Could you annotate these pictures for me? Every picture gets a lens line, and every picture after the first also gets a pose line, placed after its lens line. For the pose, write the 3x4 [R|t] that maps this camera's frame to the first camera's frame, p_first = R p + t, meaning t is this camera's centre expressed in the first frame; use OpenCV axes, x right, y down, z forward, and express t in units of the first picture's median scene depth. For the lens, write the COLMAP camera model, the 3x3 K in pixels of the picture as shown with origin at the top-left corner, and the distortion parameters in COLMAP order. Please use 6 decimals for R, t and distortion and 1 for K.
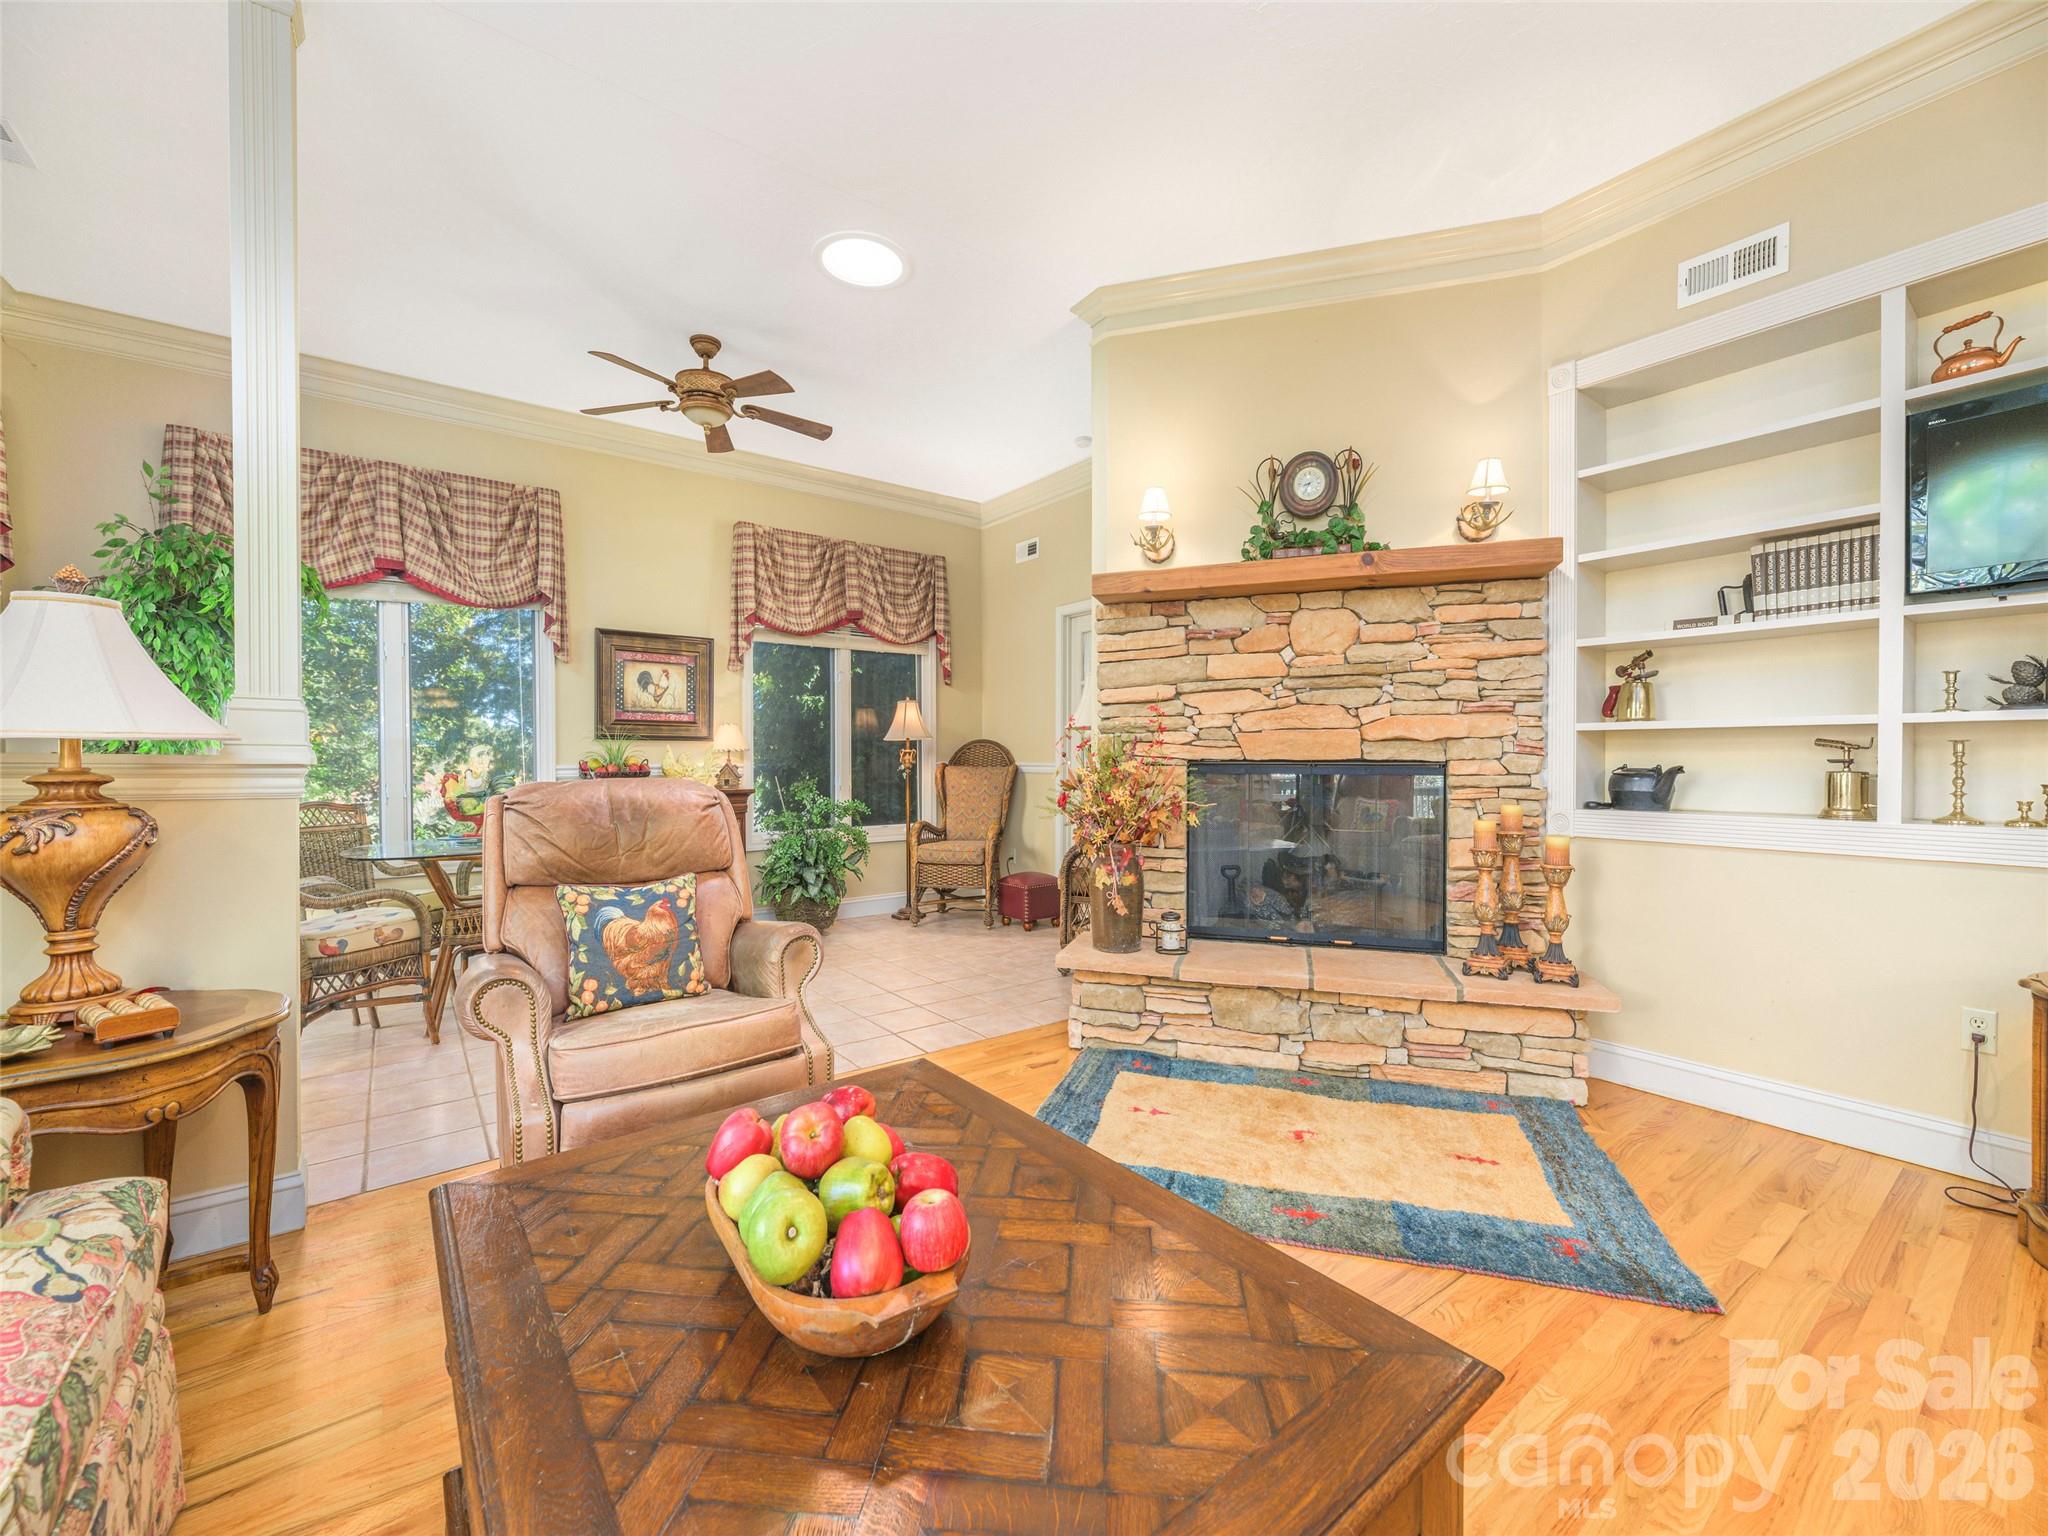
lens RADIAL K [[818.5, 0, 1027.0], [0, 818.5, 766.5], [0, 0, 1]] dist [-0.002746, 0.000056]
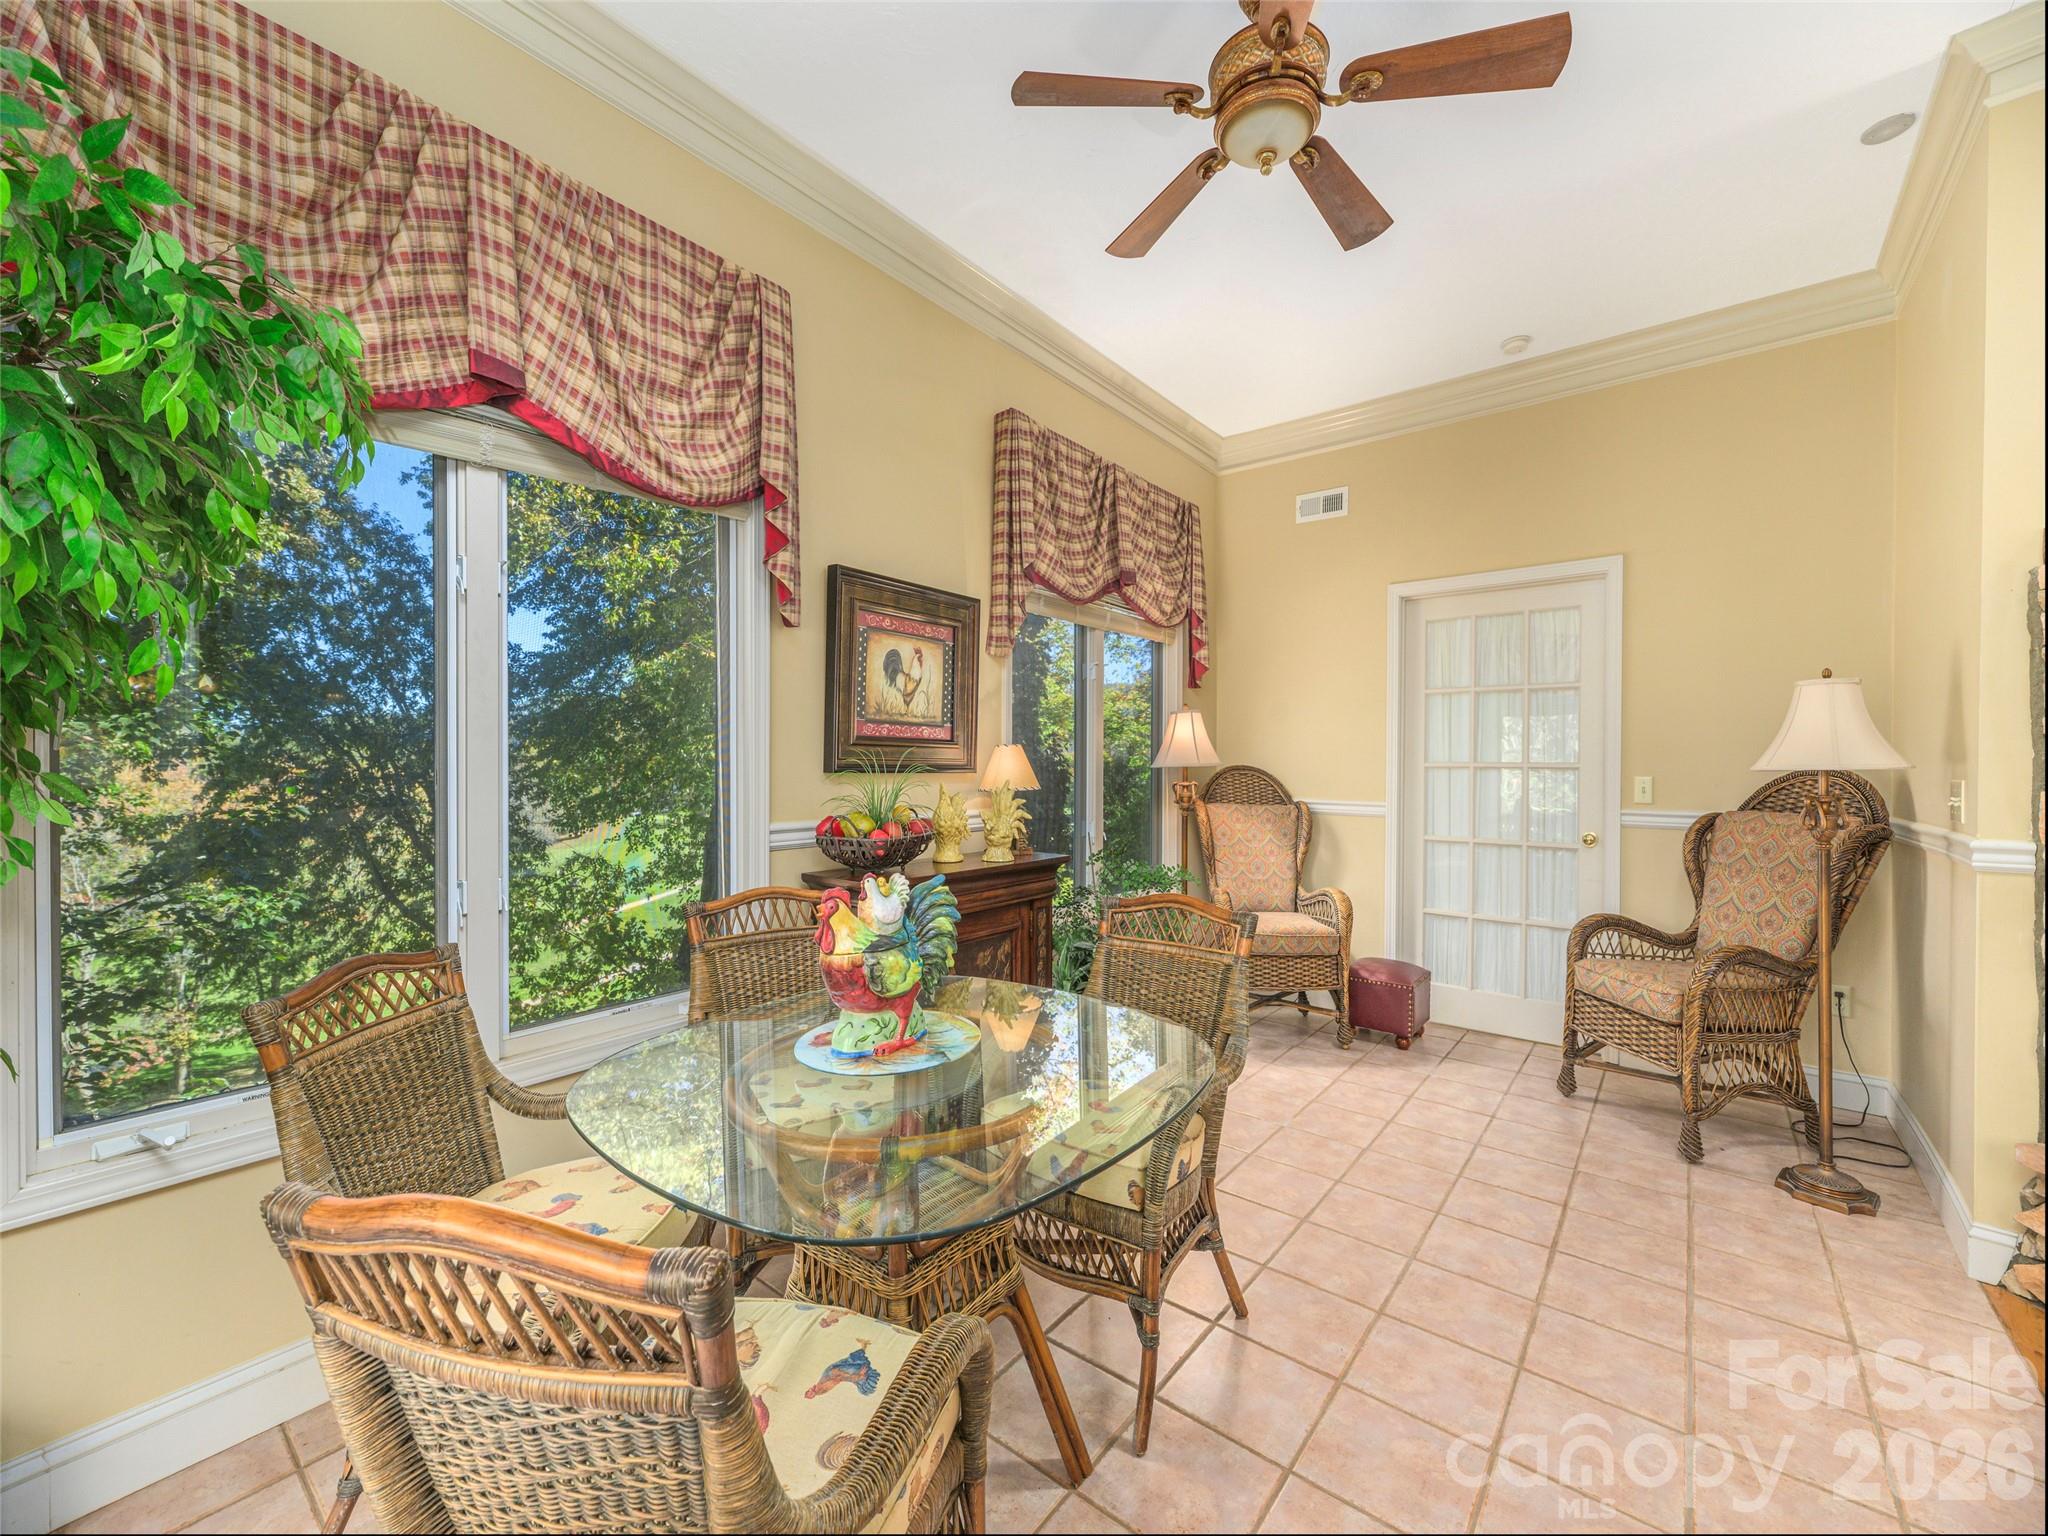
lens RADIAL K [[818.5, 0, 1020.2], [0, 818.5, 762.1], [0, 0, 1]] dist [-0.002746, 0.000056]
pose [[0.975349, 0.011482, 0.220369, -0.766153], [-0.009823, 0.999915, -0.008623, -0.054261], [-0.220449, 0.006246, 0.975379, 0.663913]]
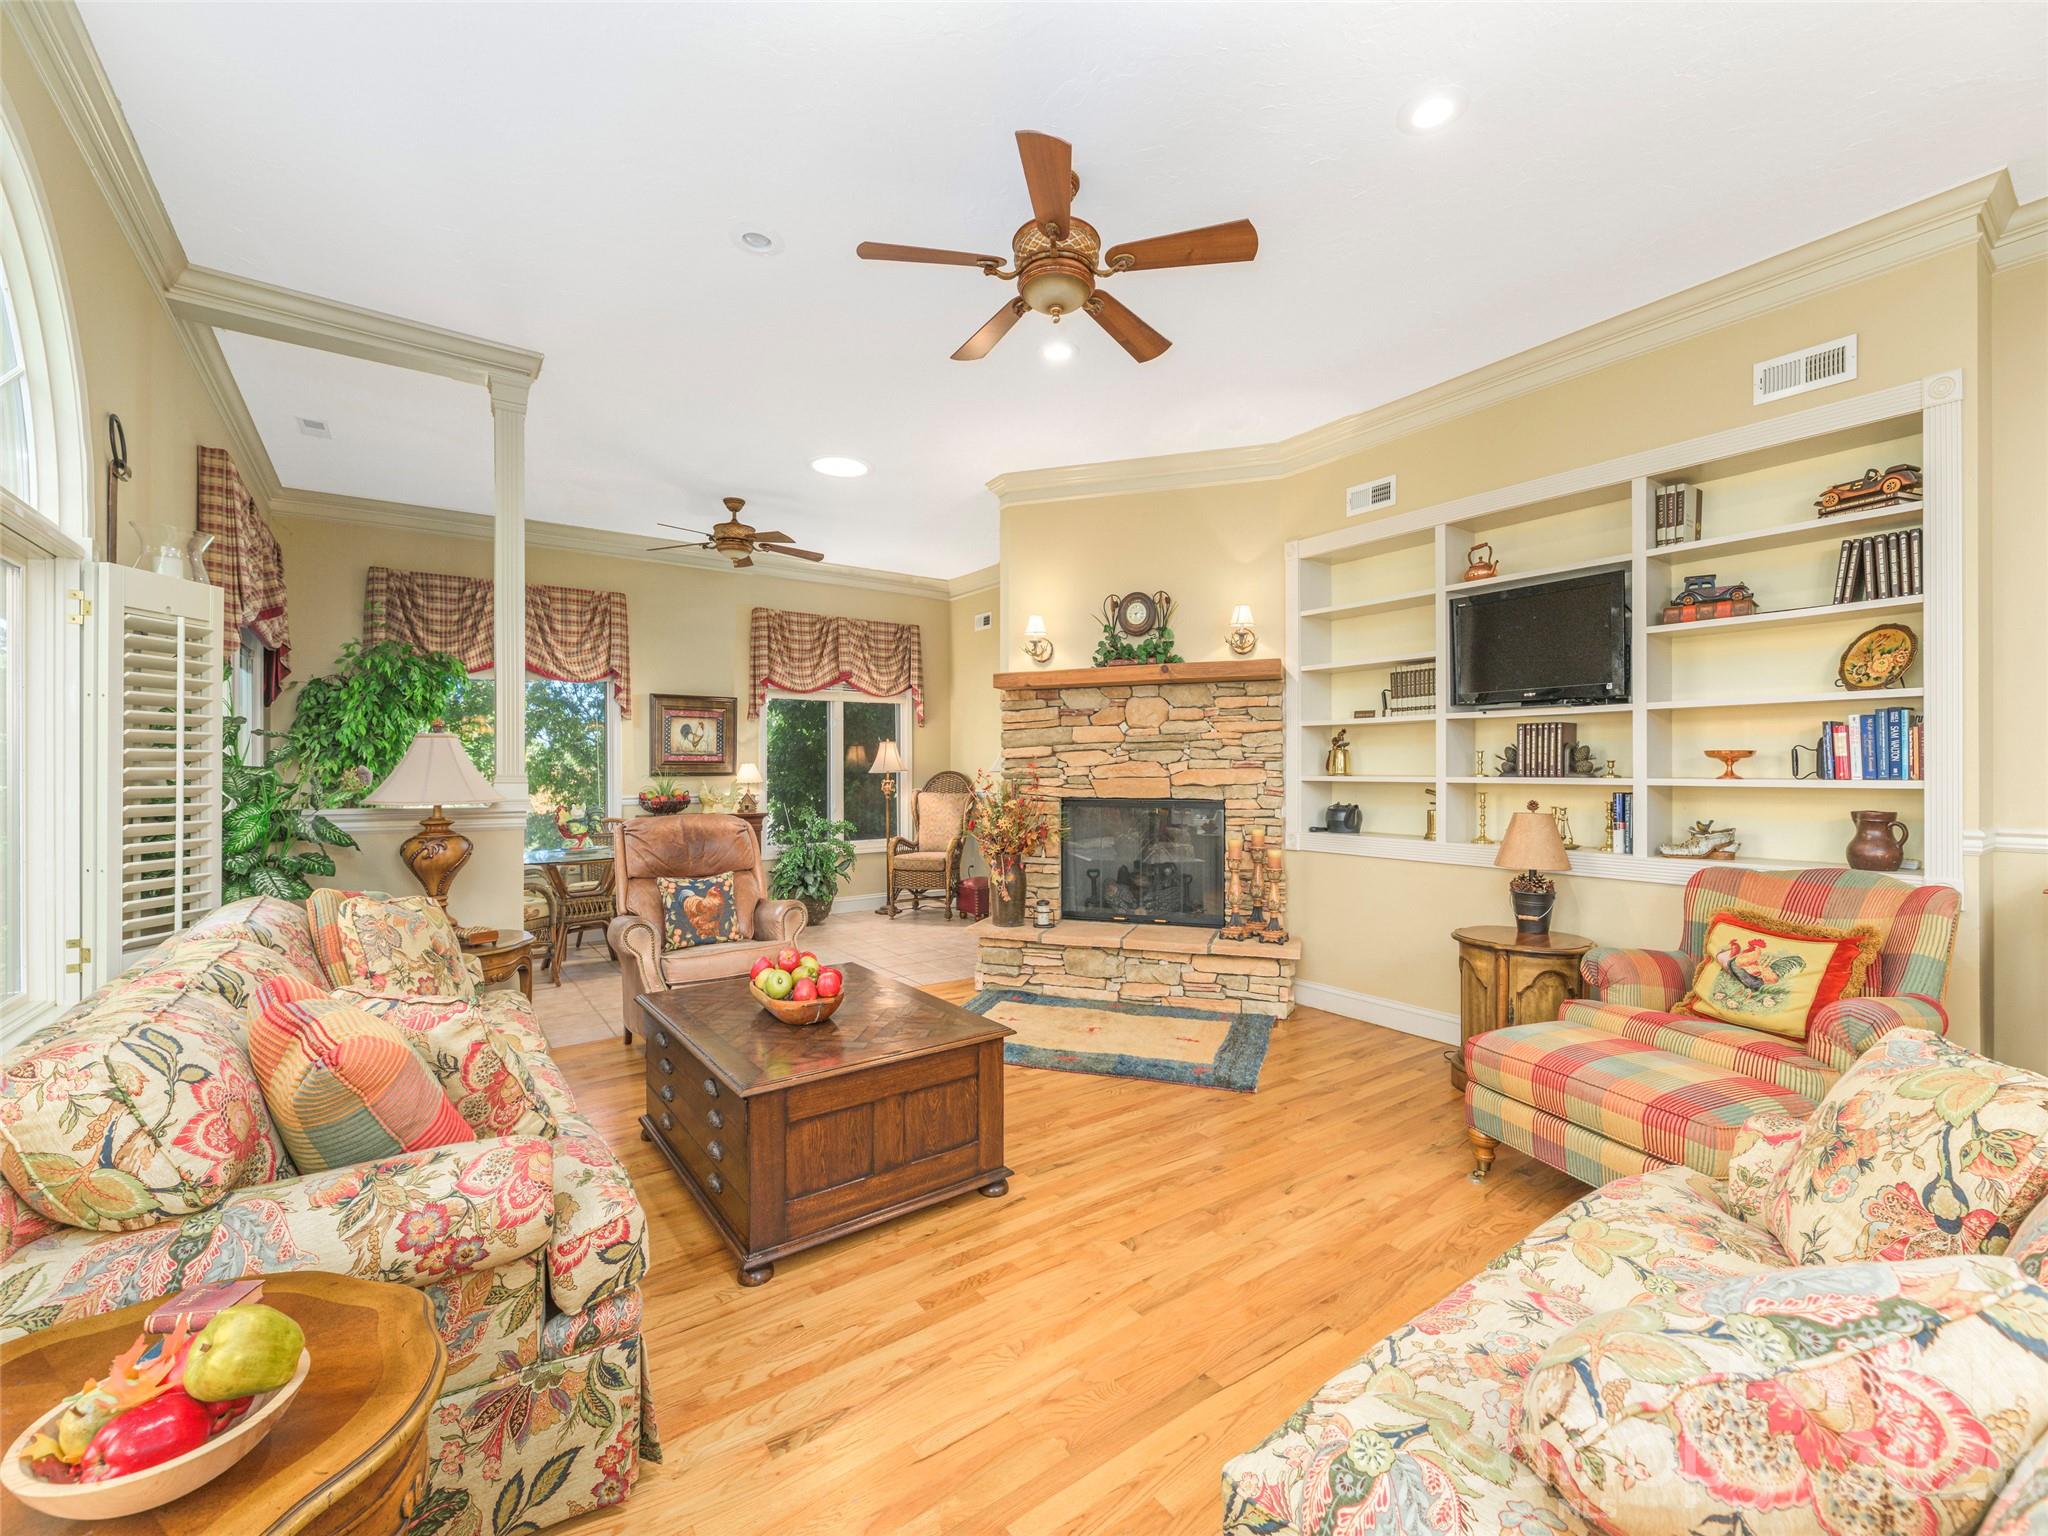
lens RADIAL K [[838.9, 0, 1026.0], [0, 838.9, 766.8], [0, 0, 1]] dist [-0.004915, -0.000233]
pose [[0.999754, -0.001310, -0.022151, 0.174161], [0.001074, 0.999942, -0.010681, -0.048771], [0.022164, 0.010654, 0.999698, -0.527746]]
